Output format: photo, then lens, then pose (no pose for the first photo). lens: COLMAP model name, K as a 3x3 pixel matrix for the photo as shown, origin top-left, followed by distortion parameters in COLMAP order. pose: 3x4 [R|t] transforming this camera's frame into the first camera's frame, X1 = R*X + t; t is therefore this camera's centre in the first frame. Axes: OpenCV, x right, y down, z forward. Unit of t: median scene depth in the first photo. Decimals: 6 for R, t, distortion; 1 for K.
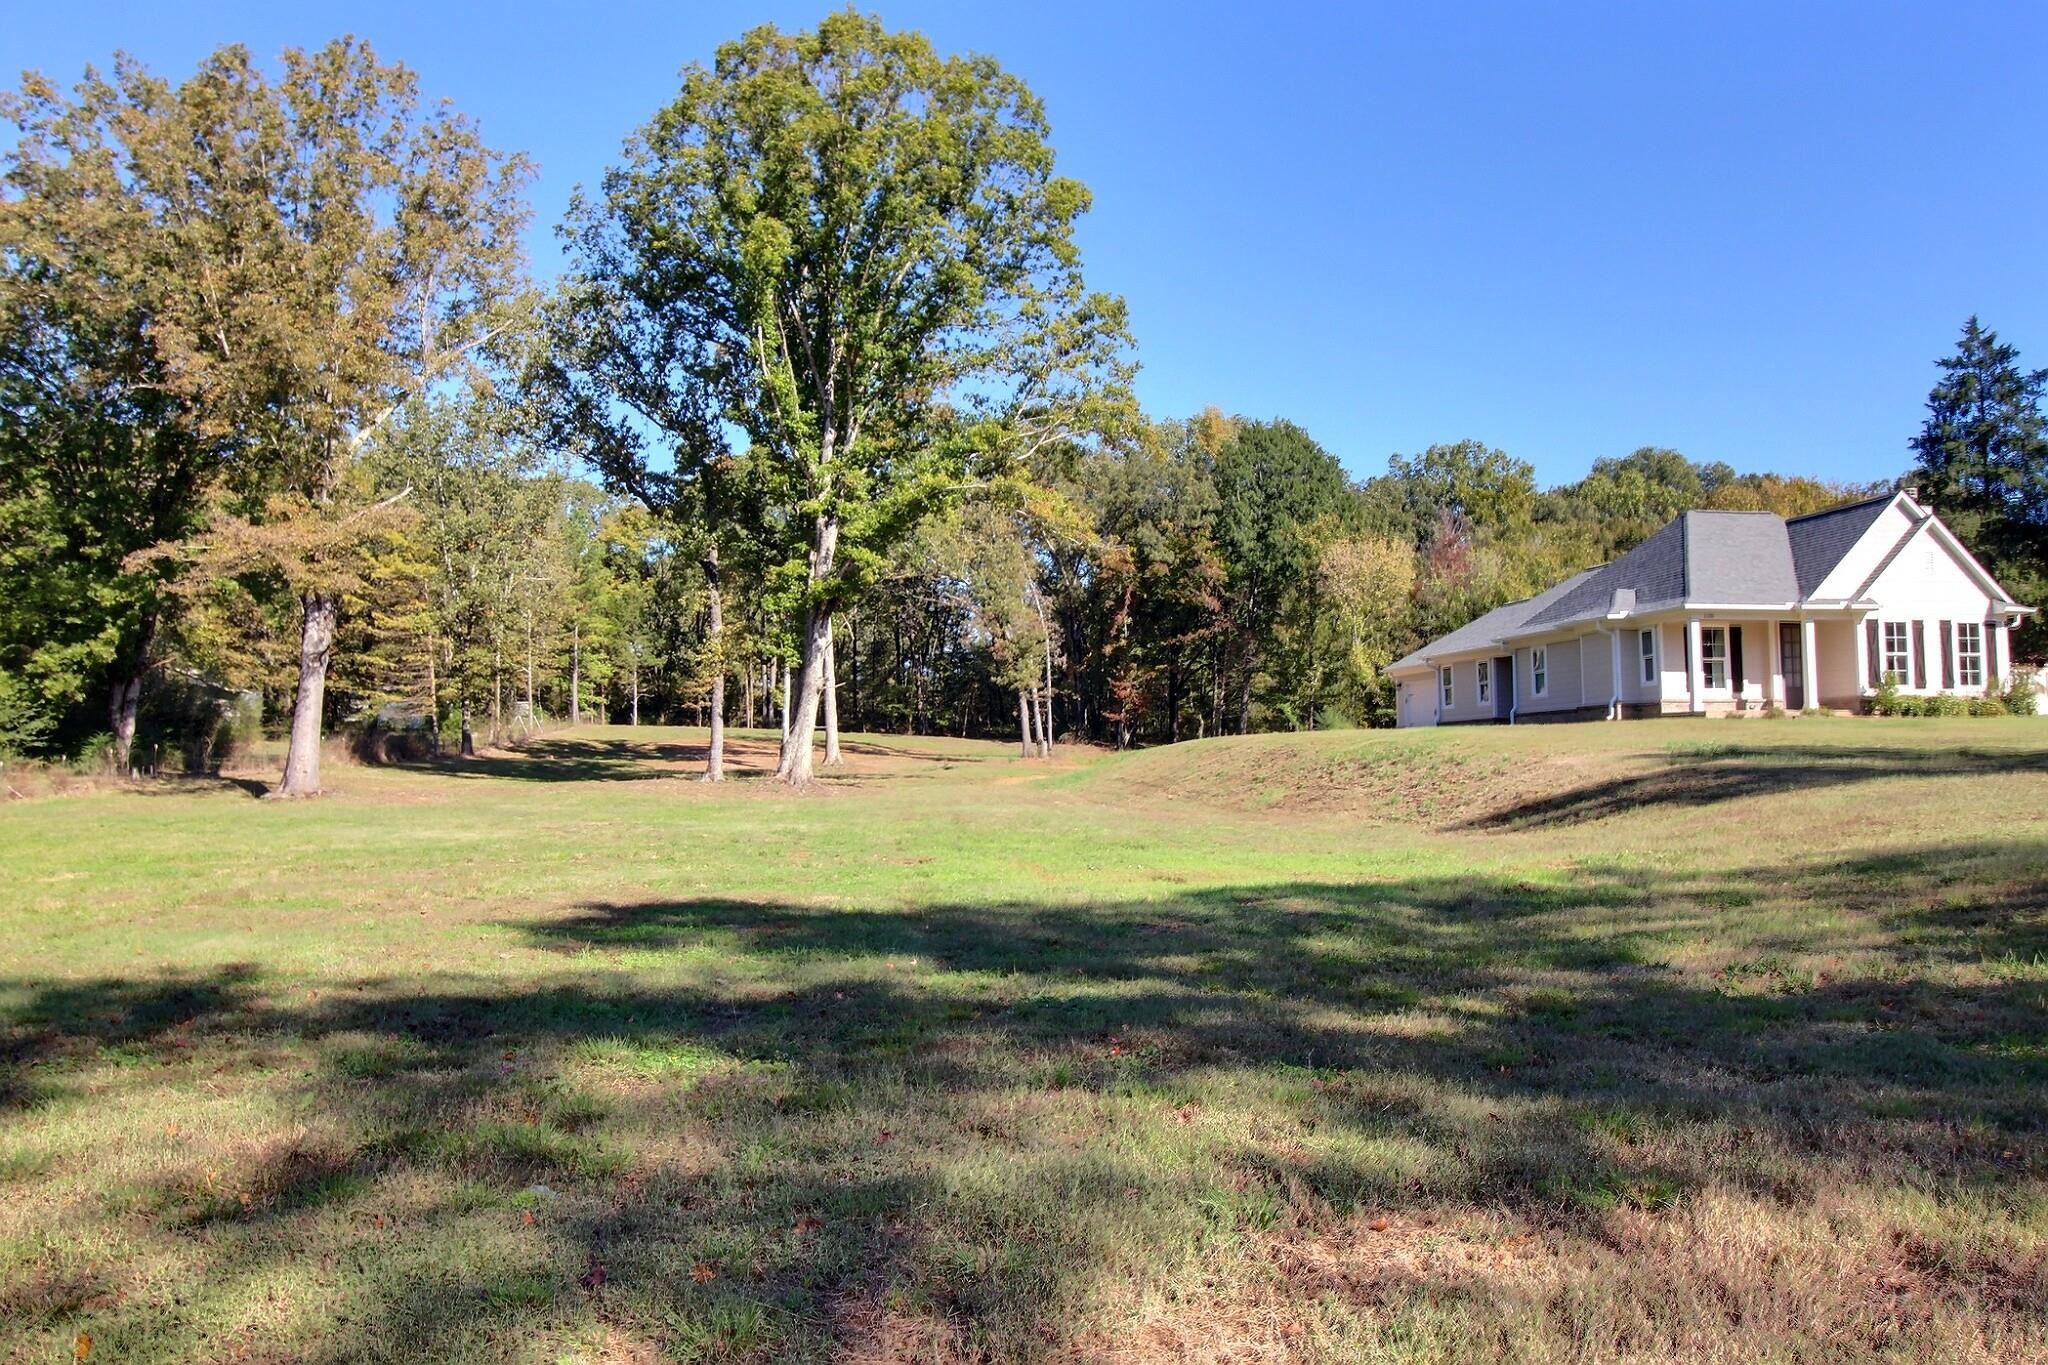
lens RADIAL K [[1250.5, 0, 1028.8], [0, 1250.5, 653.3], [0, 0, 1]] dist [0.000016, 0.000025]
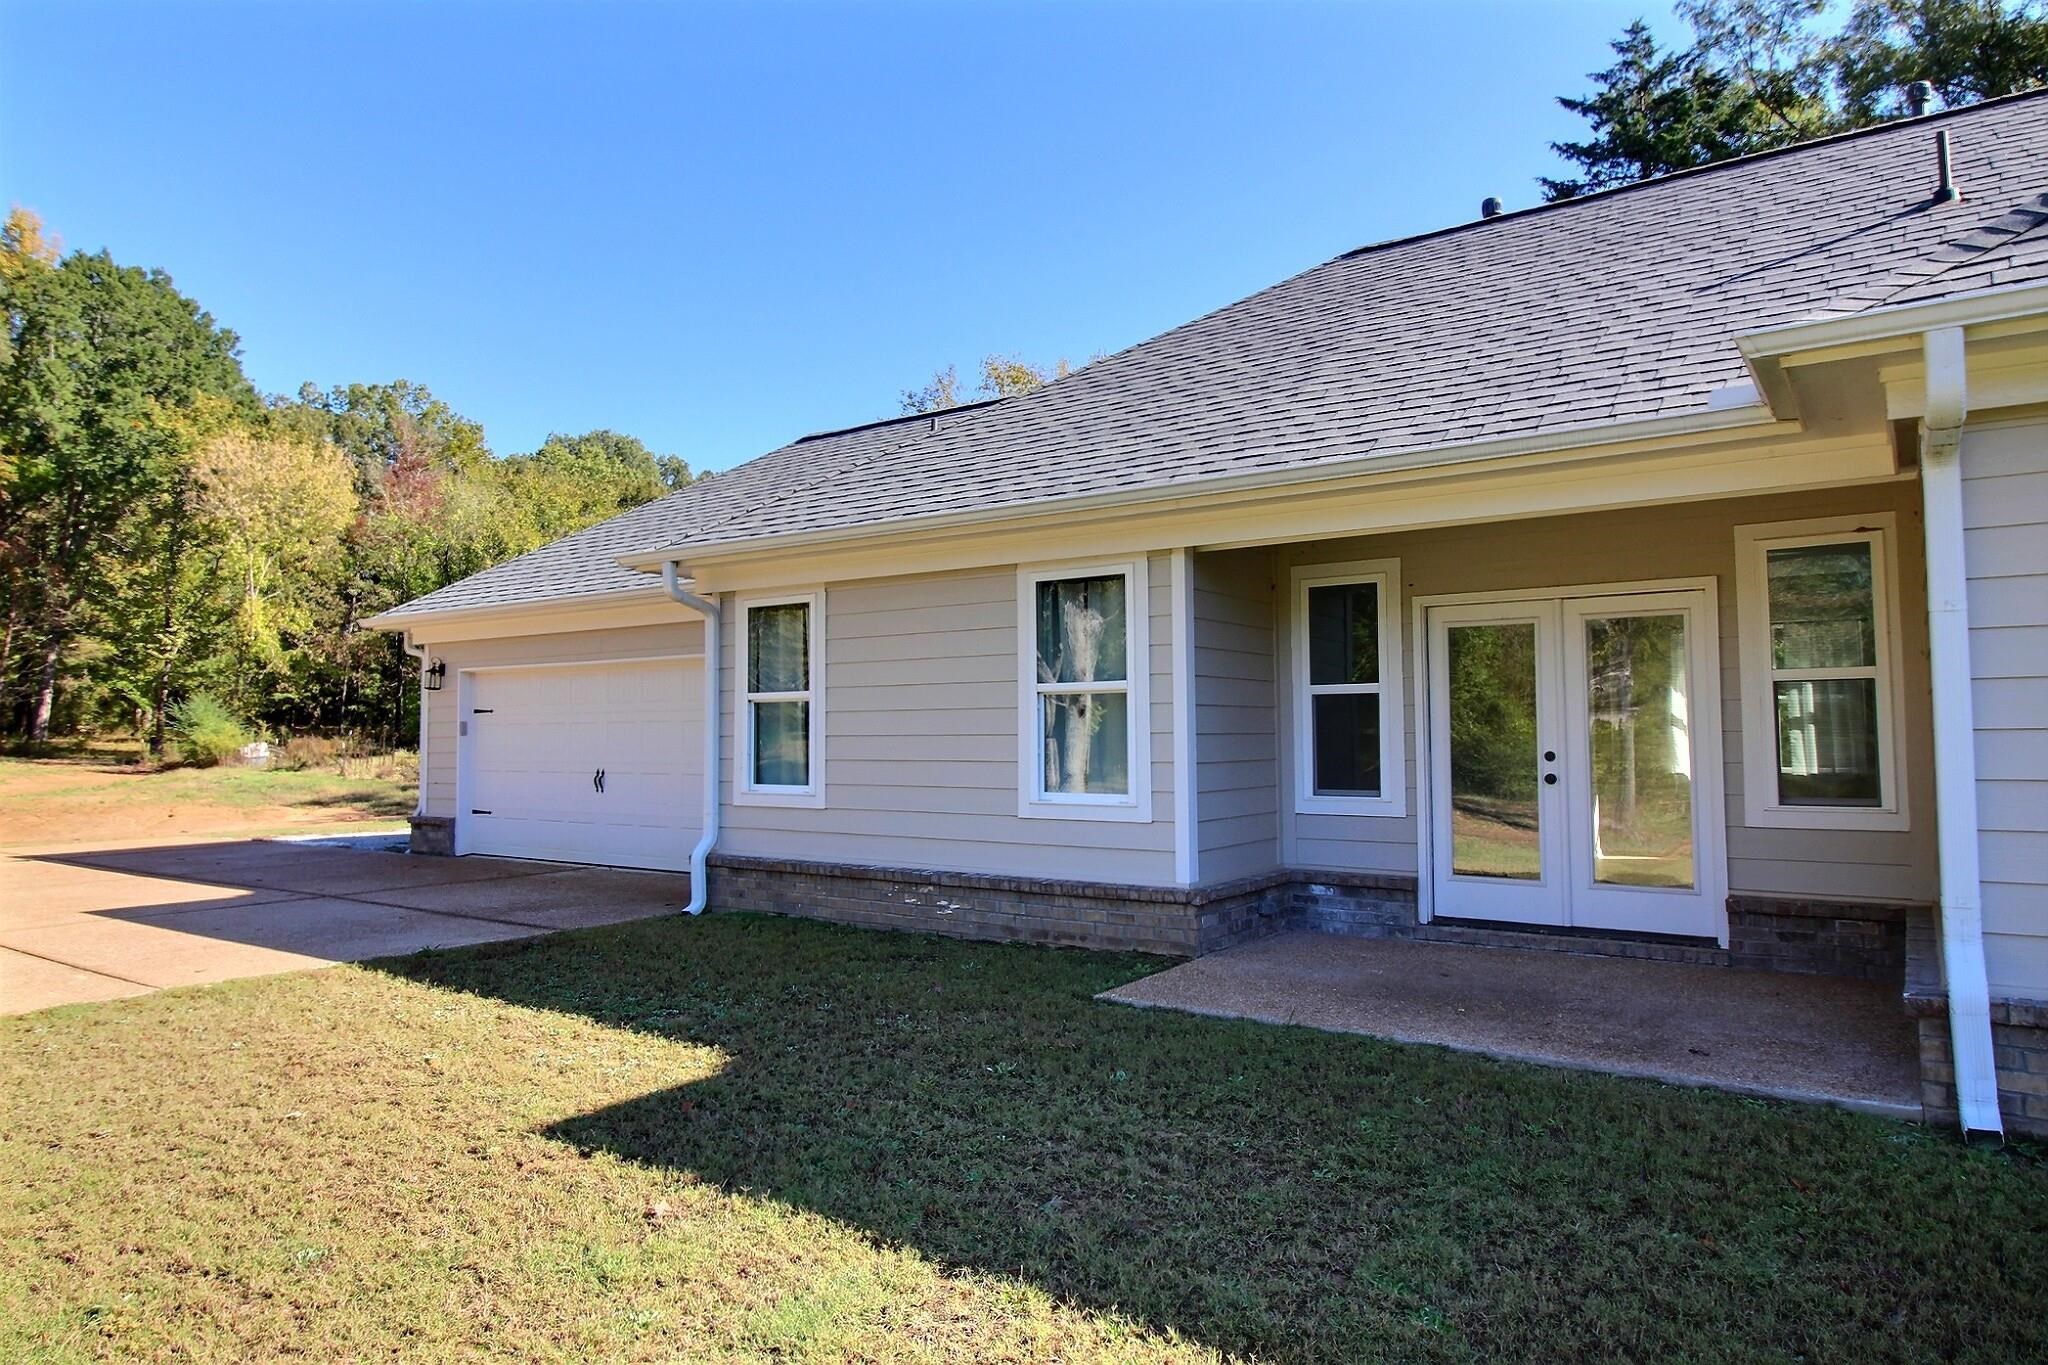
lens RADIAL K [[1250.5, 0, 1028.8], [0, 1250.5, 653.3], [0, 0, 1]] dist [0.000016, 0.000025]
pose [[0.684438, 0.047257, 0.727538, 0.062647], [-0.056834, 0.998319, -0.011378, 0.004922], [-0.726852, -0.033561, 0.685973, 0.242407]]
